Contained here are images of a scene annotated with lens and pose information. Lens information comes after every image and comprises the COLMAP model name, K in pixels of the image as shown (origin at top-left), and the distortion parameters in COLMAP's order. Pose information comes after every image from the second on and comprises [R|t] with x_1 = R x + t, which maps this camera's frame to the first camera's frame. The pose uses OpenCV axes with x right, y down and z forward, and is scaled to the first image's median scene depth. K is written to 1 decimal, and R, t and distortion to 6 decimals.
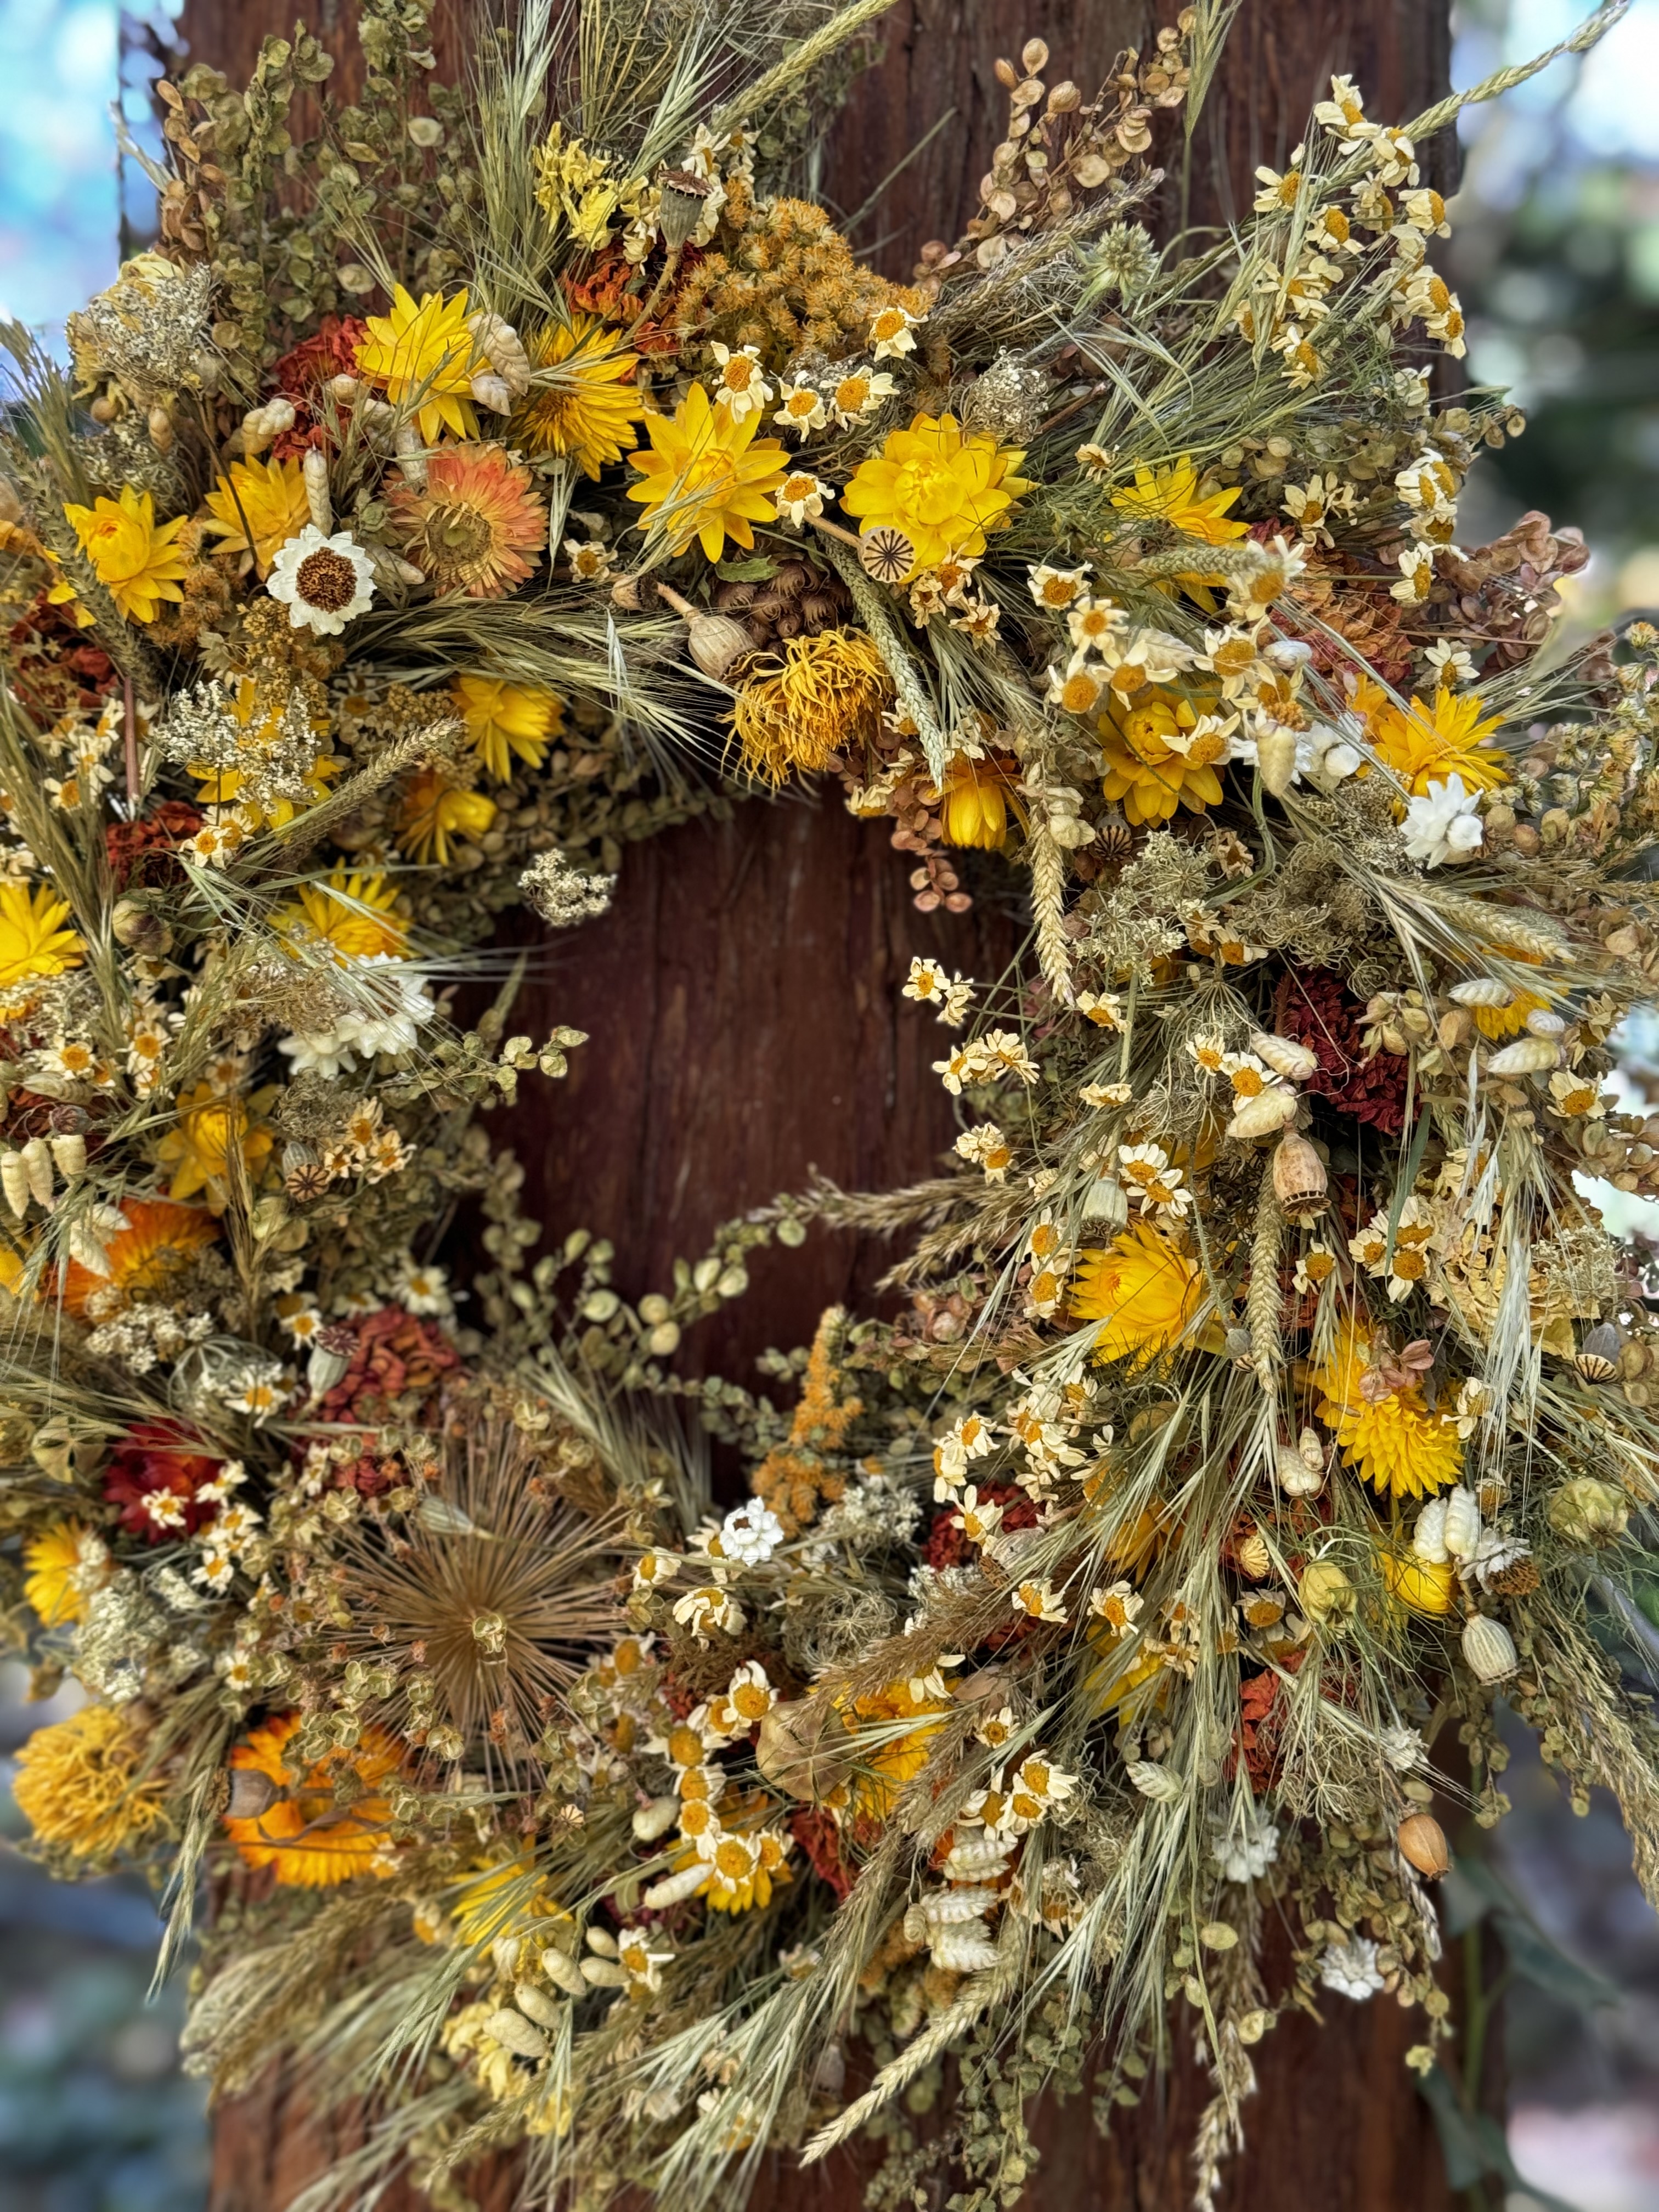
lens RADIAL K [[3065.2, 0, 830.8], [0, 3065.2, 1107.9], [0, 0, 1]] dist [0.399802, -0.902165]
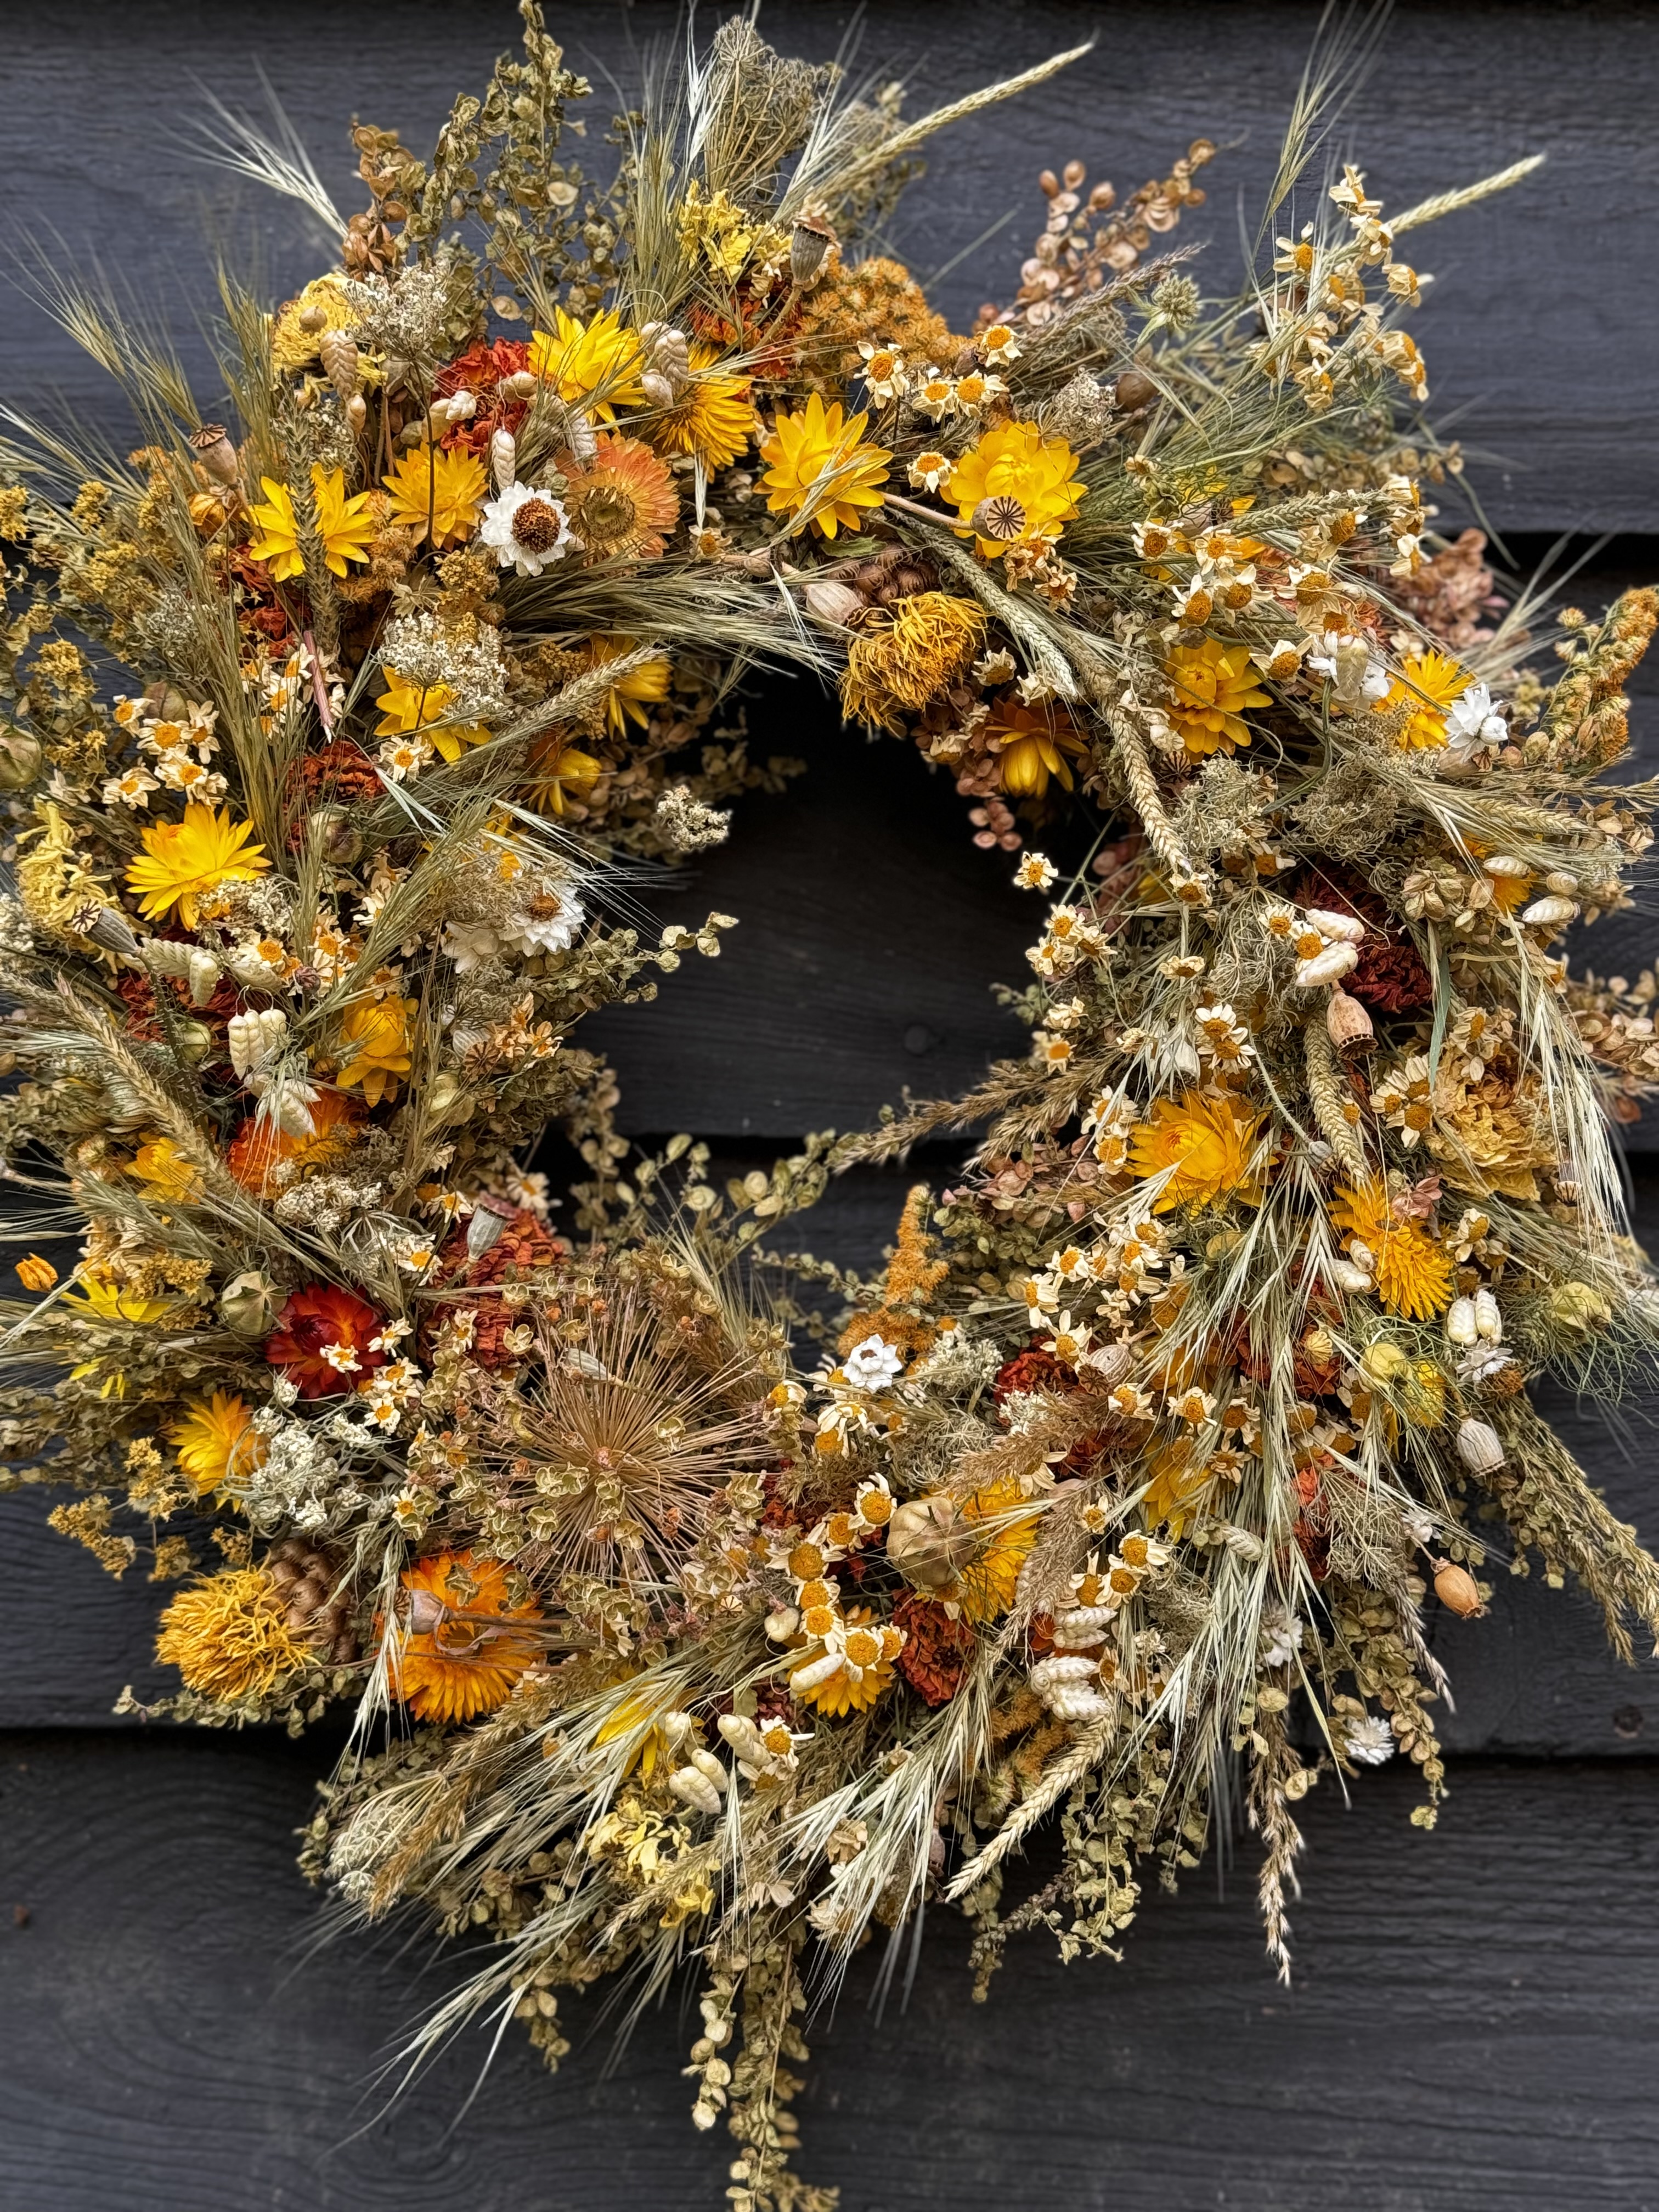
lens RADIAL K [[3065.2, 0, 830.8], [0, 3065.2, 1107.9], [0, 0, 1]] dist [0.399802, -0.902165]
pose [[0.977555, 0.006546, 0.210578, -0.284607], [0.024490, 0.989210, -0.144443, 0.210684], [-0.209251, 0.146358, 0.966847, -0.119786]]
